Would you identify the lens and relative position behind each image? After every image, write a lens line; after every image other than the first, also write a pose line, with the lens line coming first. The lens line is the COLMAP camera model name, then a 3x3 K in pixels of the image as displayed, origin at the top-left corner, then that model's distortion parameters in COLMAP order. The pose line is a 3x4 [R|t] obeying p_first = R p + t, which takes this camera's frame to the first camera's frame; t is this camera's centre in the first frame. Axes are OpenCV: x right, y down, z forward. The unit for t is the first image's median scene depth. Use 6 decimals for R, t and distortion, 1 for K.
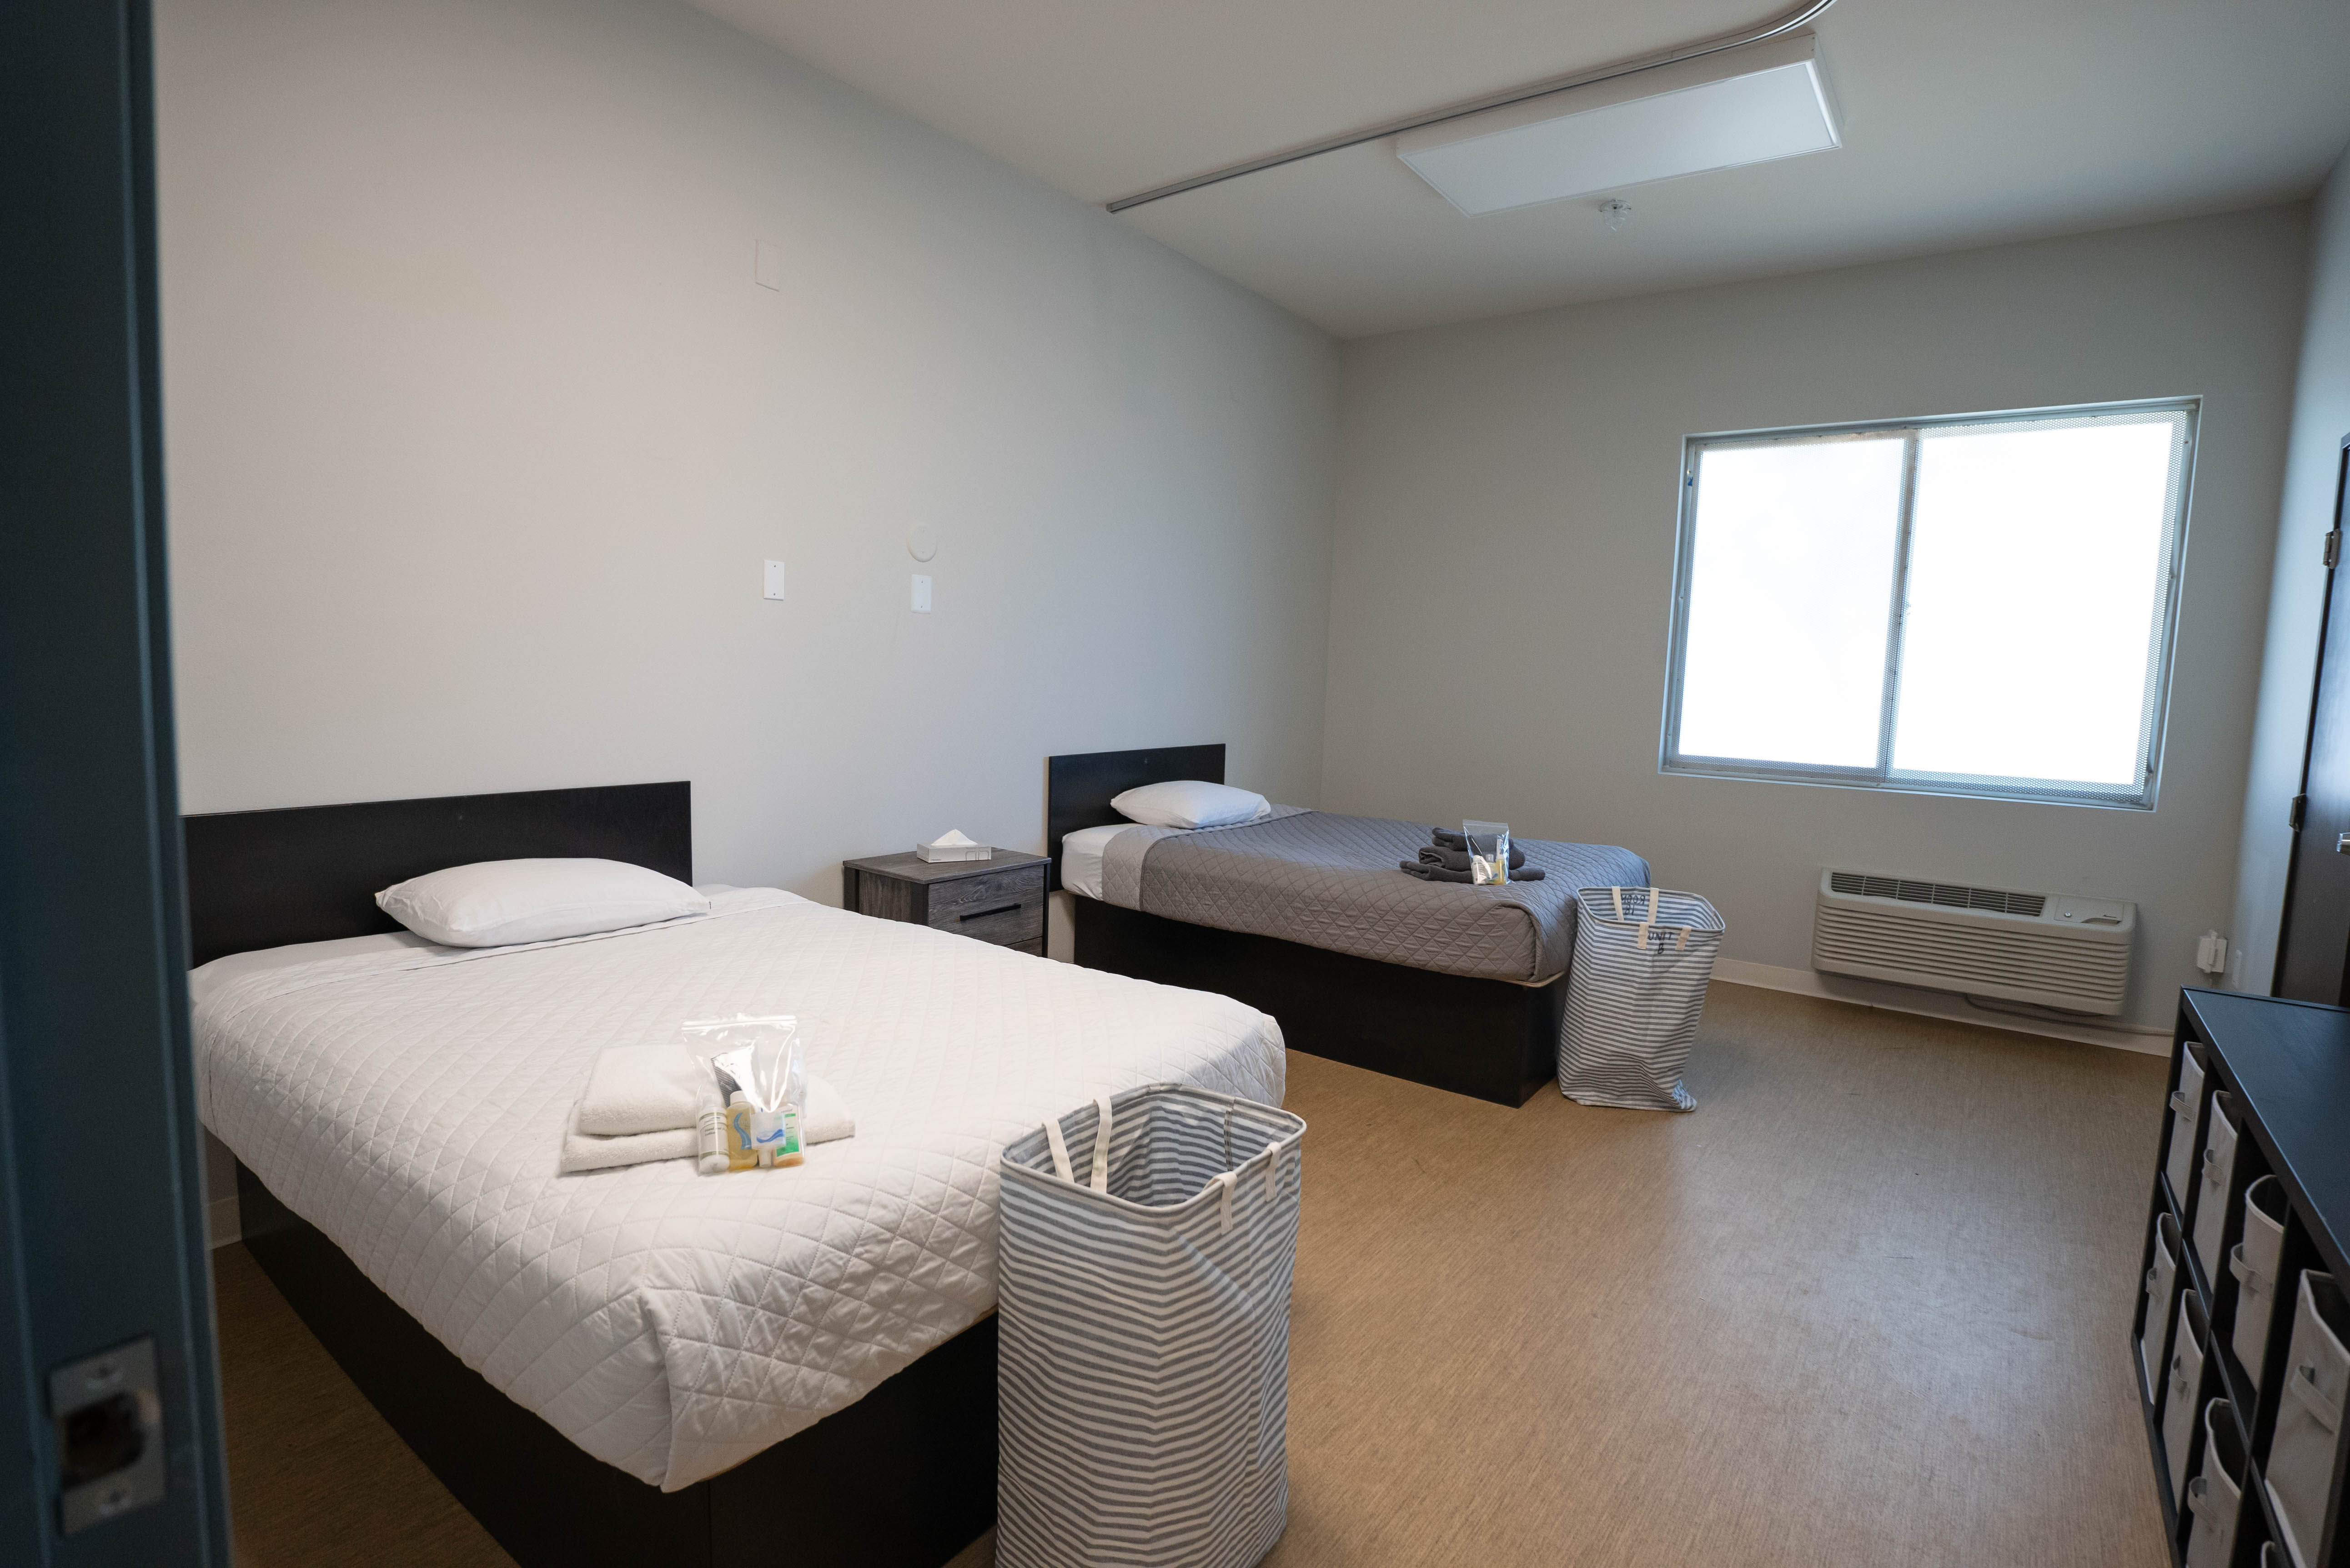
lens RADIAL K [[1145.3, 0, 1182.7], [0, 1145.3, 783.9], [0, 0, 1]] dist [-0.045338, 0.010398]
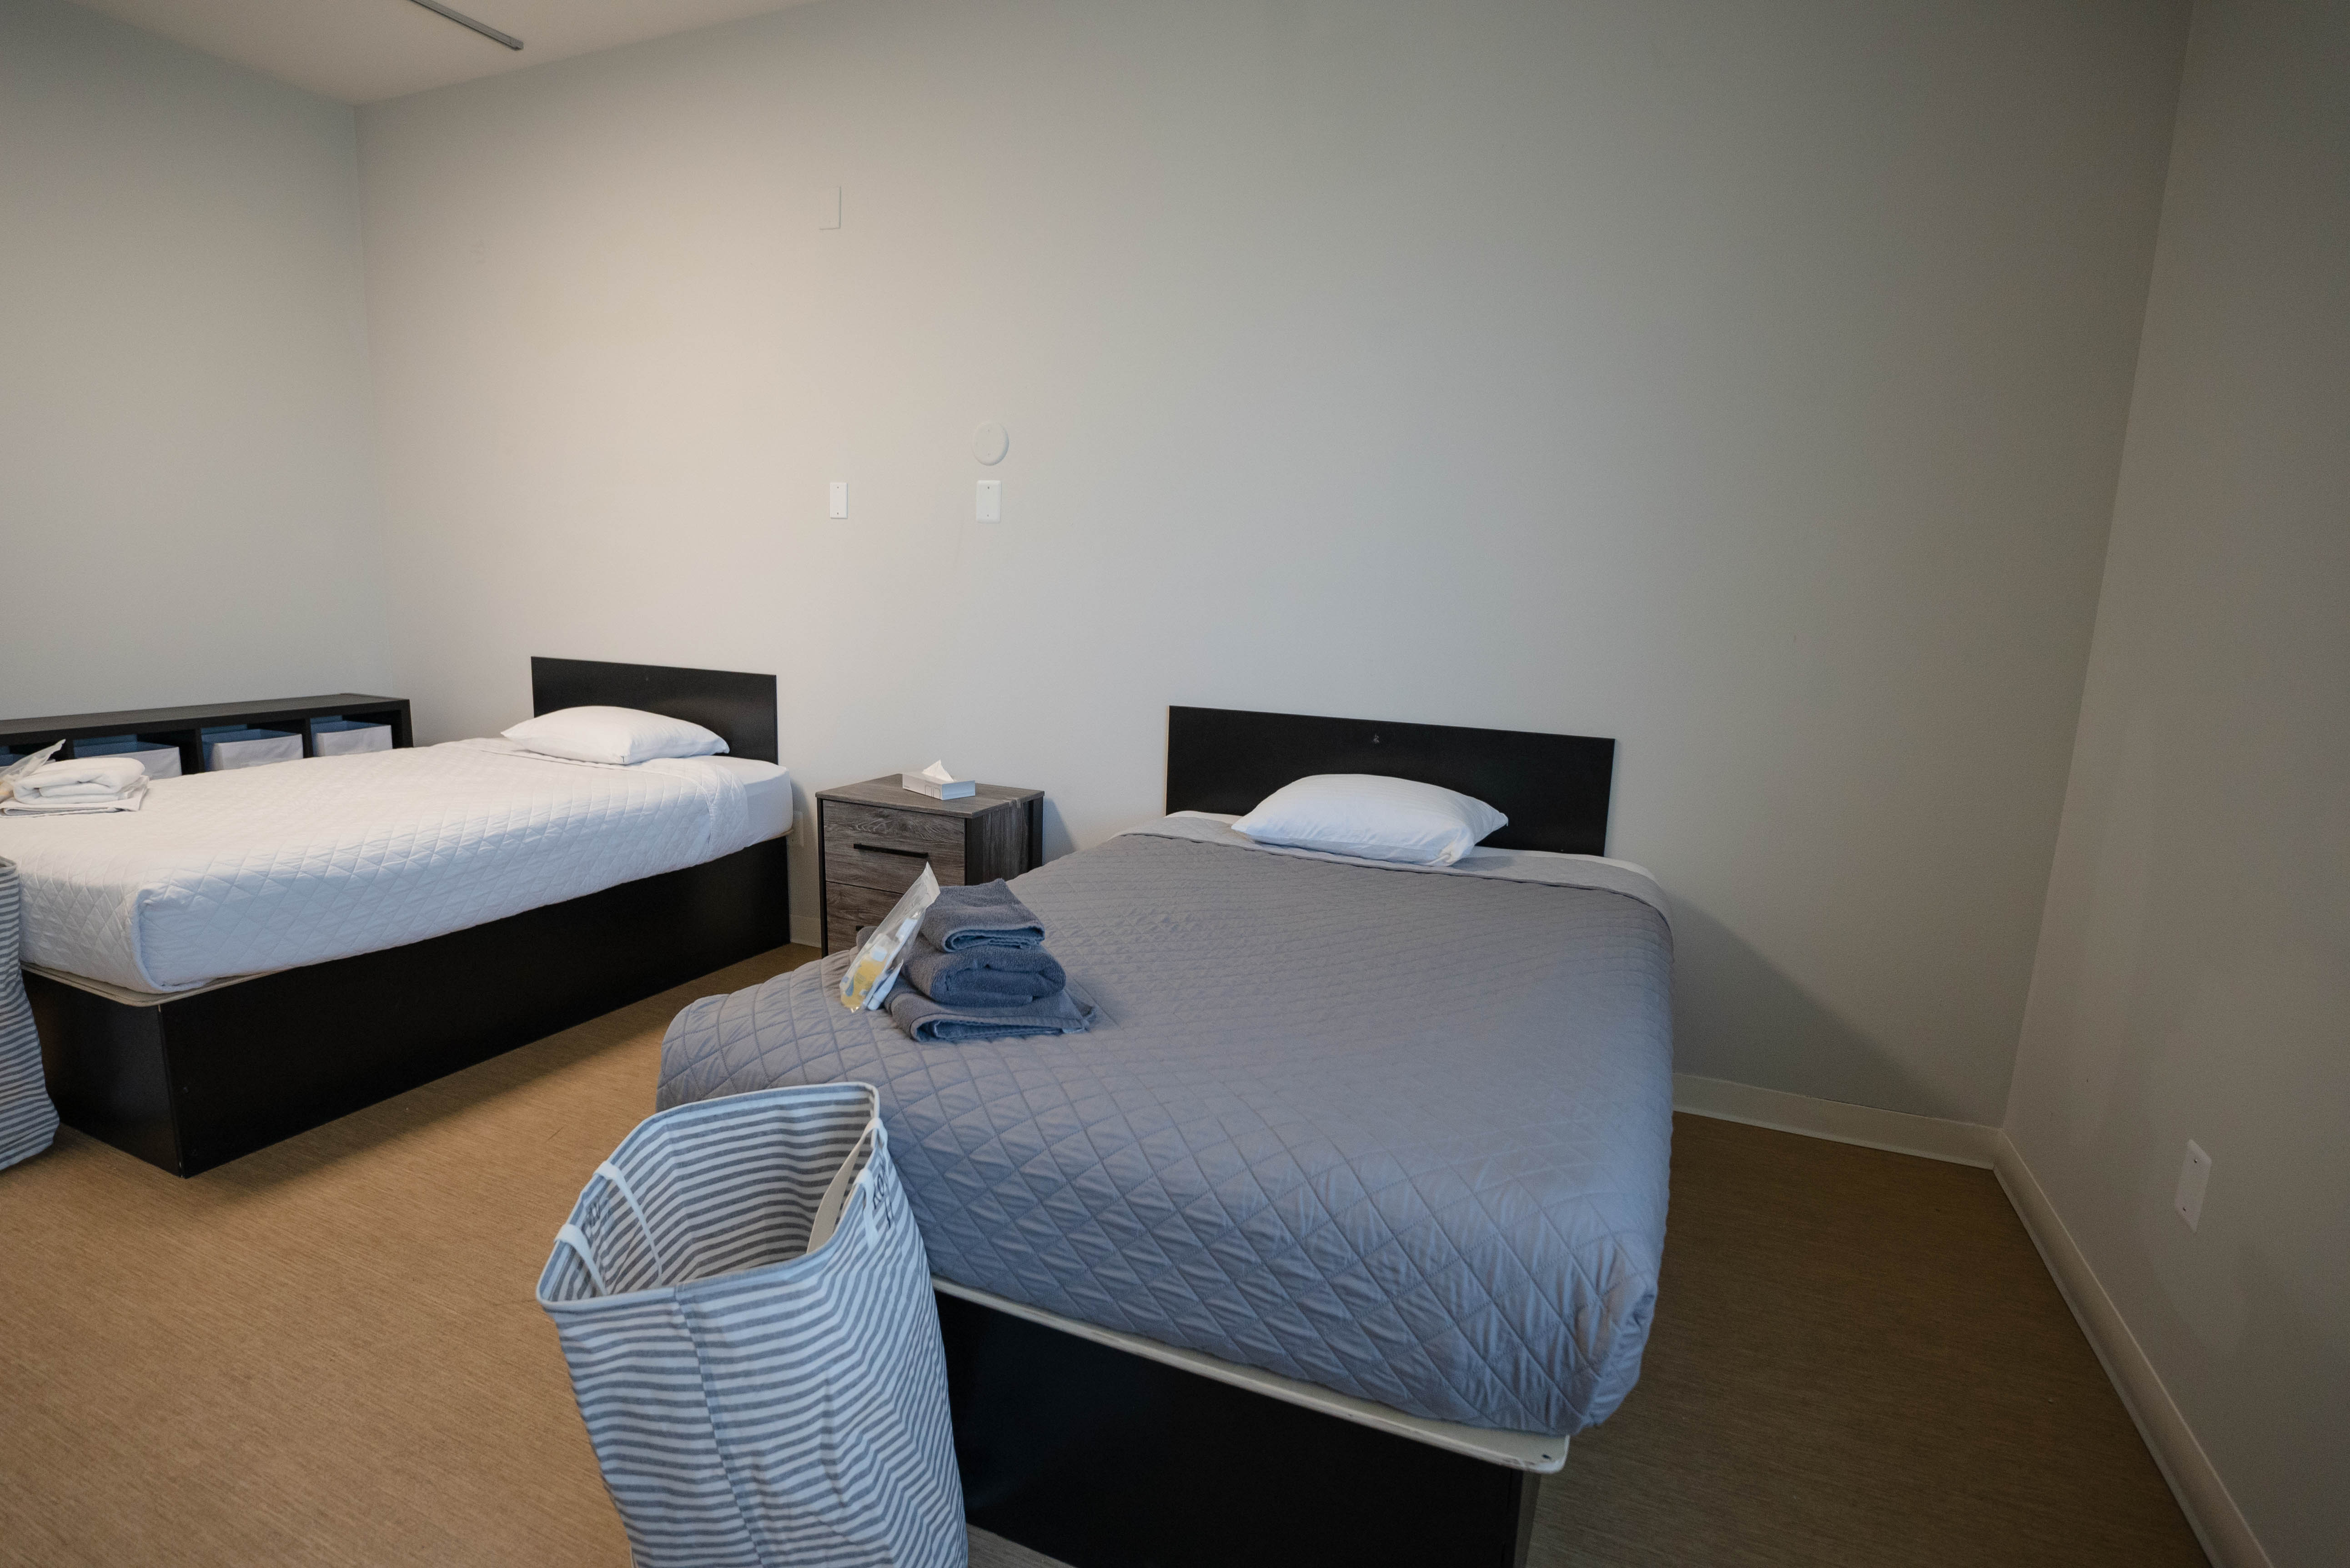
lens RADIAL K [[1145.3, 0, 1180.4], [0, 1145.3, 785.5], [0, 0, 1]] dist [-0.045338, 0.010398]
pose [[0.221944, 0.140972, -0.964815, 1.024335], [-0.128479, 0.985094, 0.114380, -0.097426], [0.966558, 0.098572, 0.236748, 1.382909]]
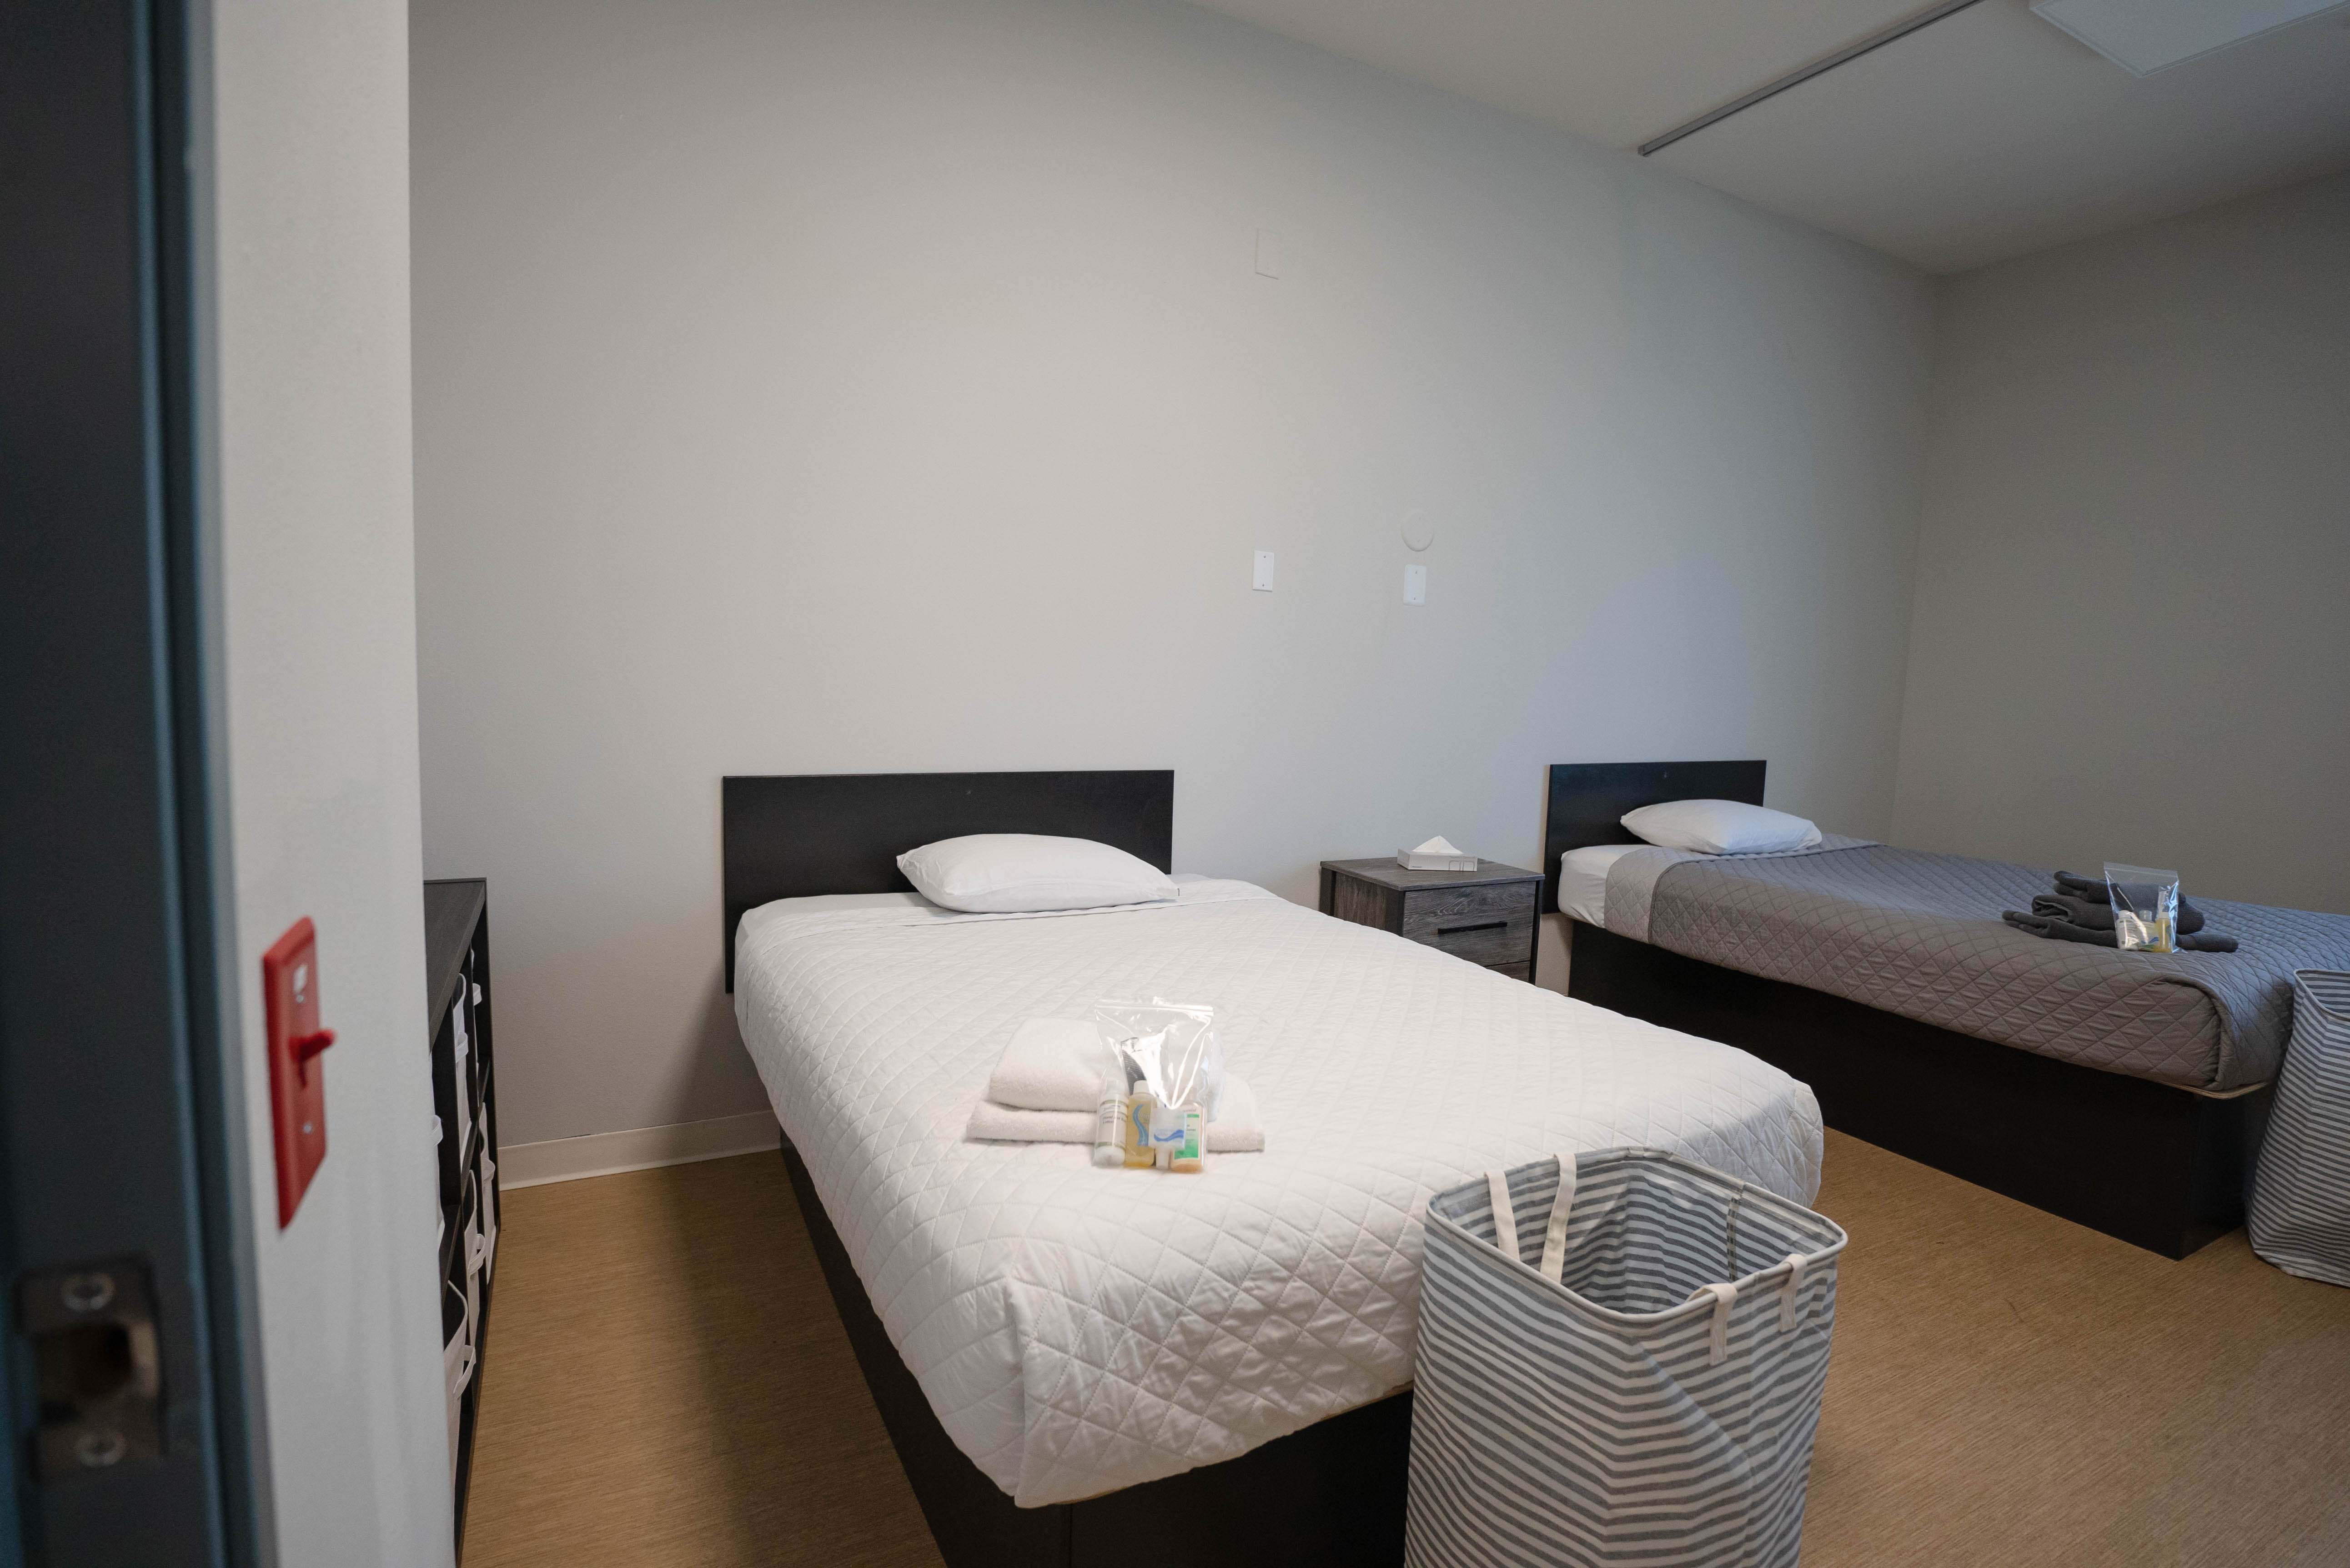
lens RADIAL K [[1145.3, 0, 1177.9], [0, 1145.3, 785.8], [0, 0, 1]] dist [-0.045338, 0.010398]
pose [[0.901540, 0.041271, -0.430722, 0.011805], [-0.048503, 0.998806, -0.005818, 0.020956], [0.429968, 0.026137, 0.902466, 0.097478]]
